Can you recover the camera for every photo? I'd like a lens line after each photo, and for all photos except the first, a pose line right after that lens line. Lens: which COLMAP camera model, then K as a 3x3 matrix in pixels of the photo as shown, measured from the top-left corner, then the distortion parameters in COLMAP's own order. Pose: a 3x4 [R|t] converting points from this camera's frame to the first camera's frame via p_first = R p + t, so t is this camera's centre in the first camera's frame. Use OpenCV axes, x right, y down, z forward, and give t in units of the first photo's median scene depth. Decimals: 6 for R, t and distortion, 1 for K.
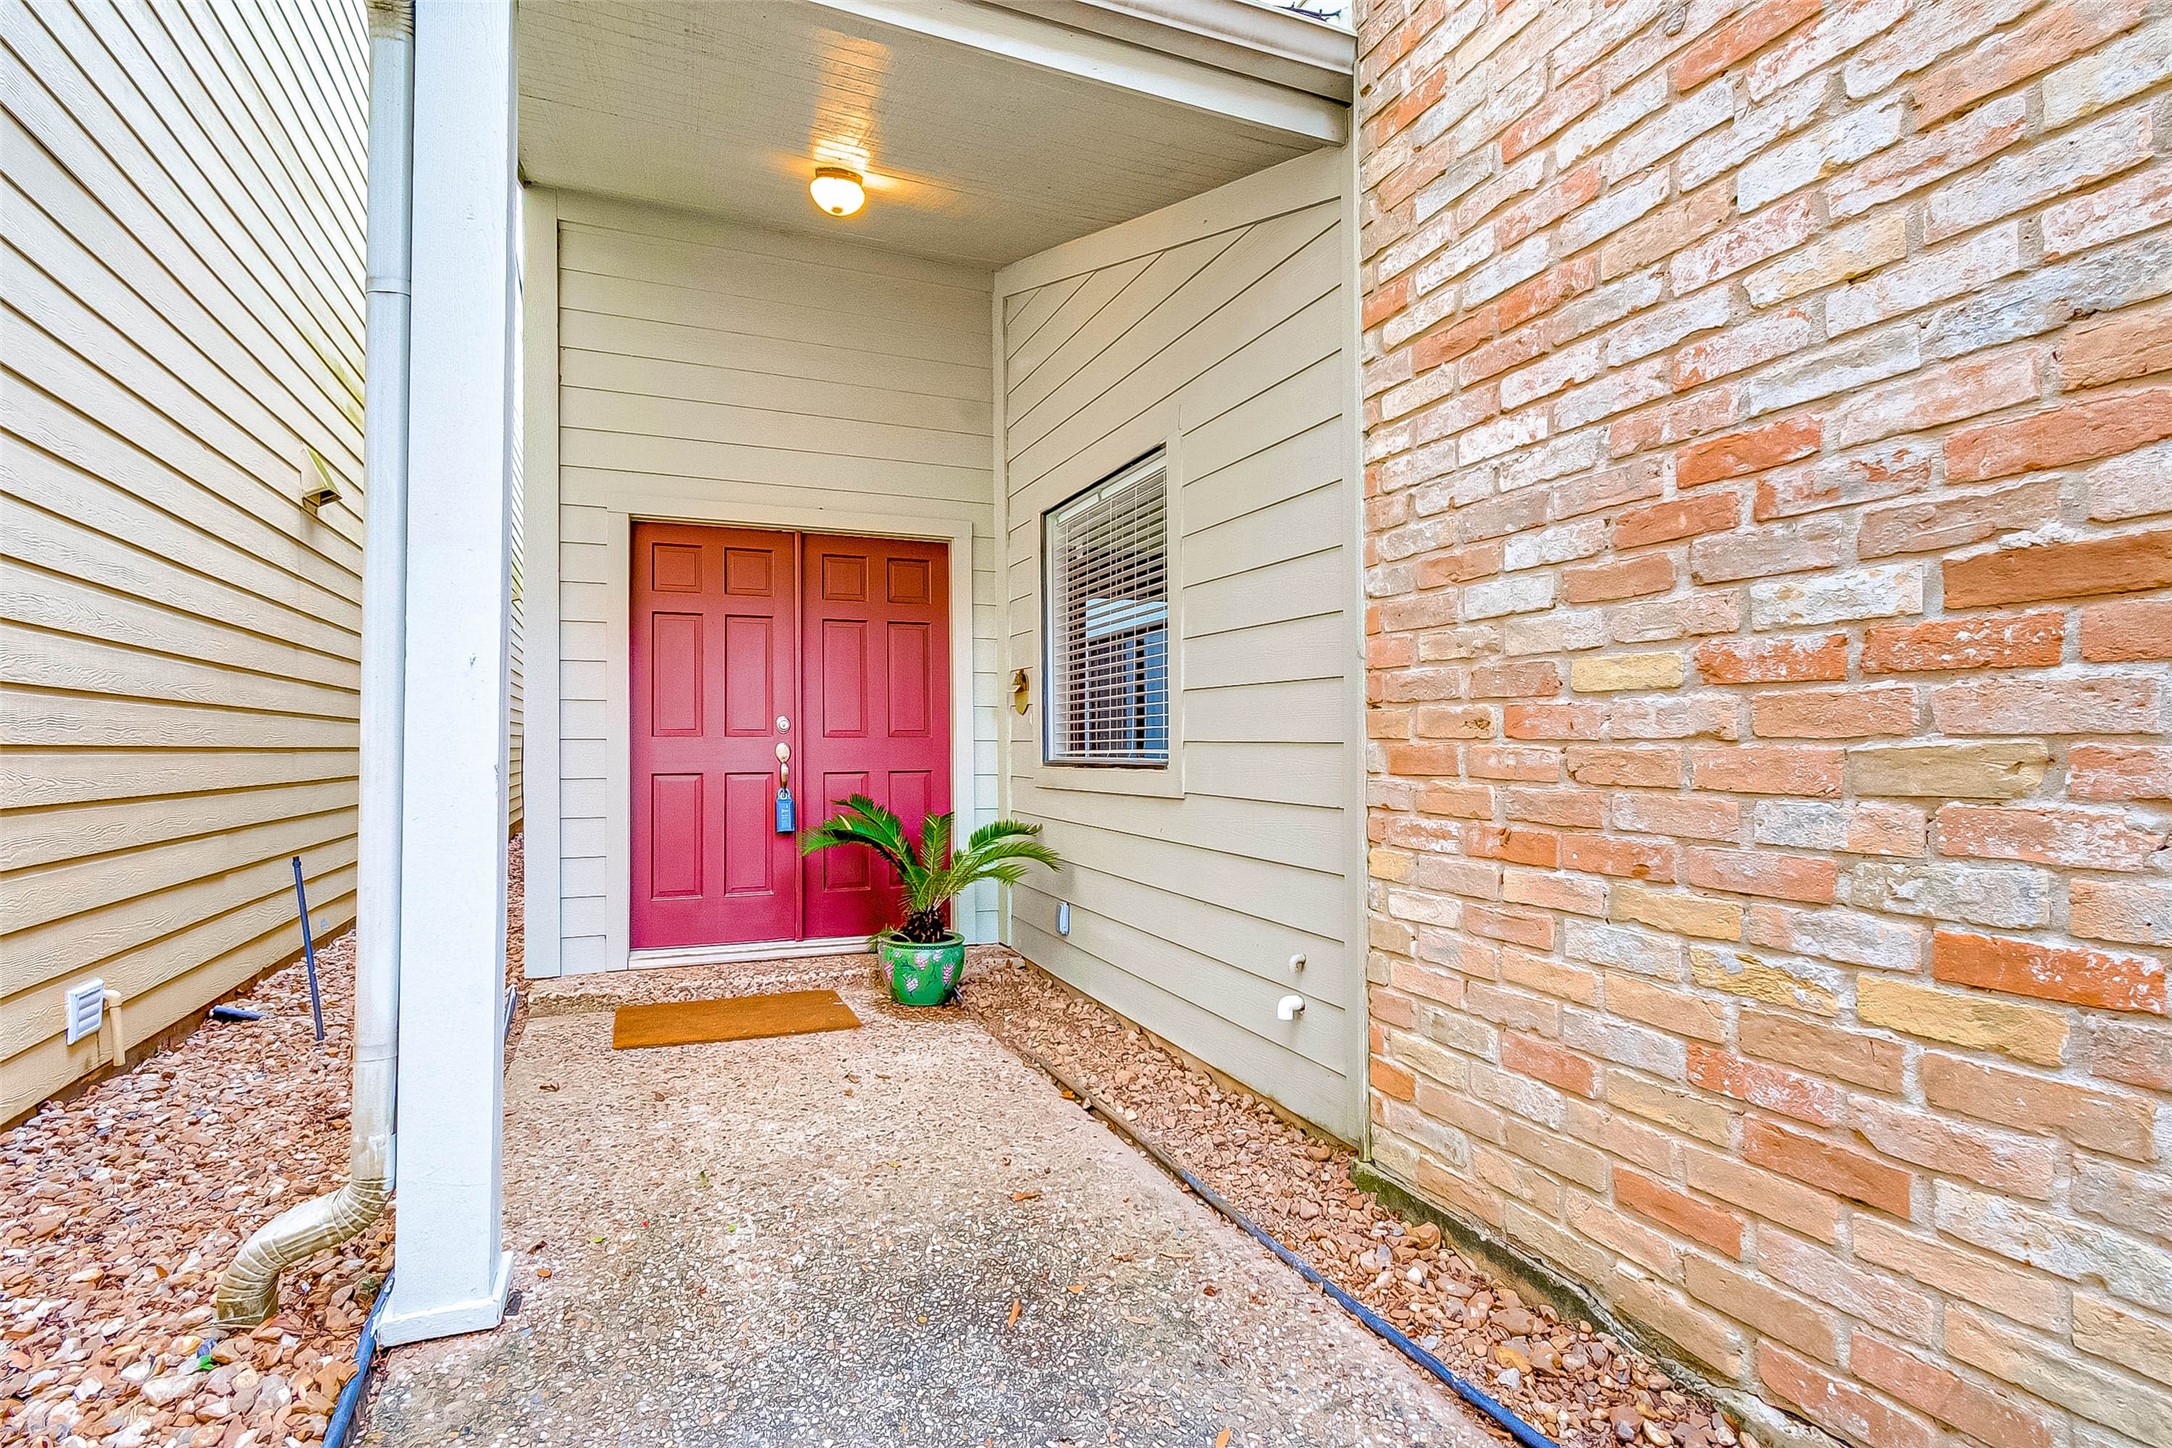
lens RADIAL K [[982.8, 0, 1076.8], [0, 982.8, 719.0], [0, 0, 1]] dist [0.000683, 0.000296]
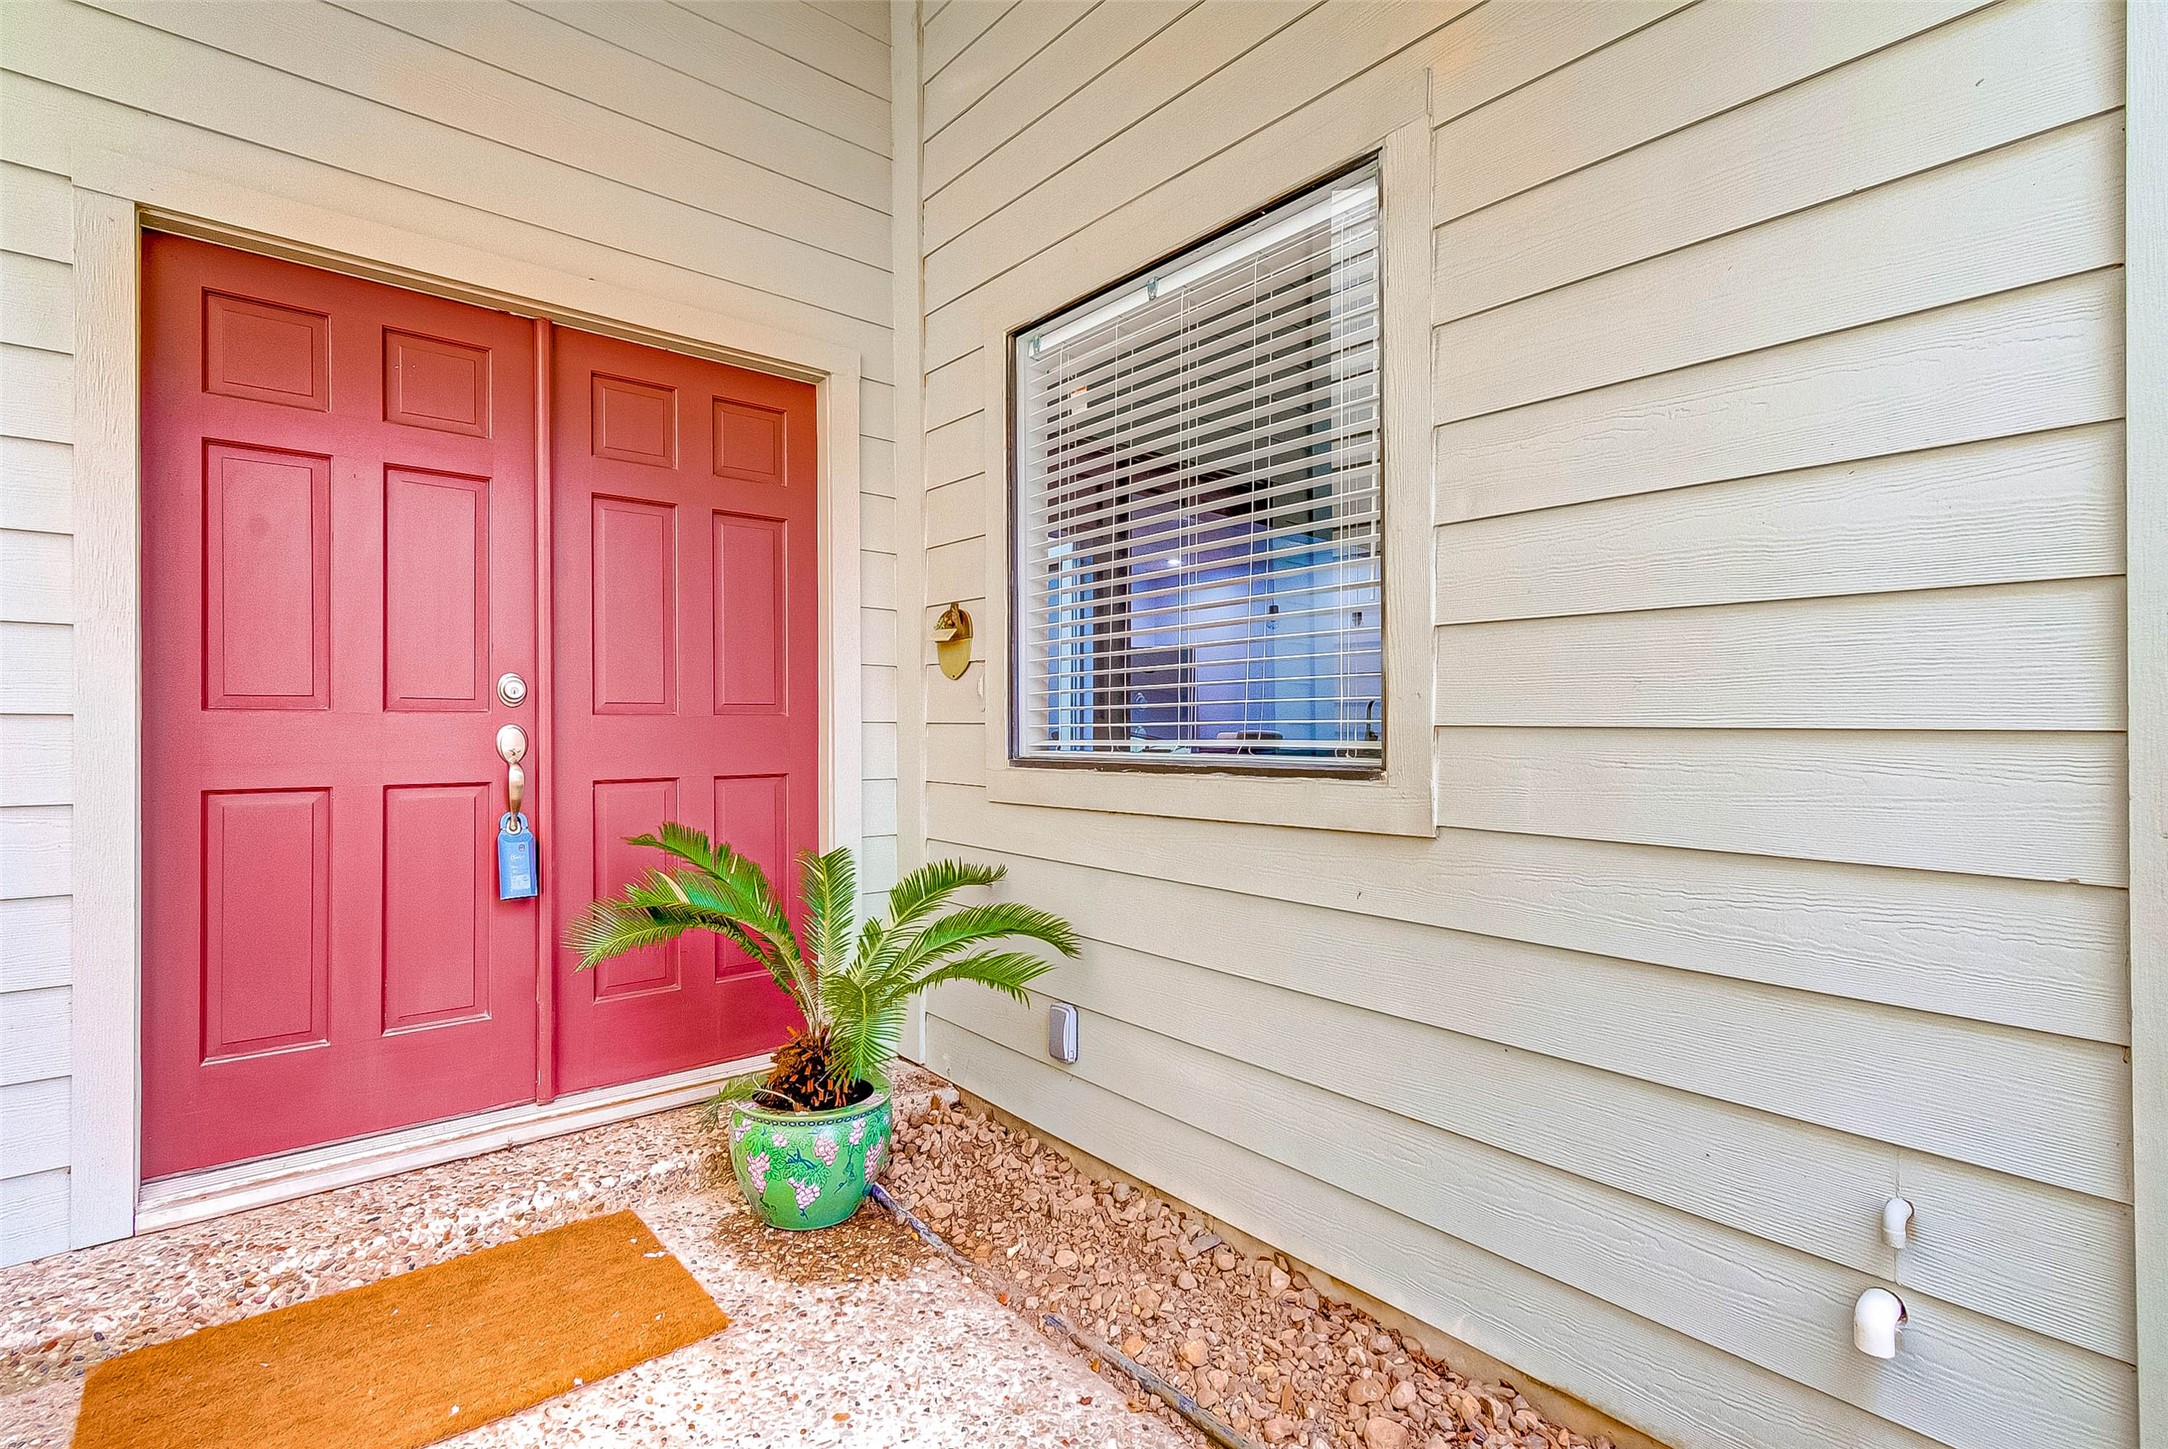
lens RADIAL K [[1021.0, 0, 1075.5], [0, 1021.0, 716.4], [0, 0, 1]] dist [0.005050, 0.002130]
pose [[0.960834, 0.006727, 0.277044, -0.167681], [-0.011258, 0.999828, 0.014767, 0.008848], [-0.276897, -0.017308, 0.960744, 0.413038]]
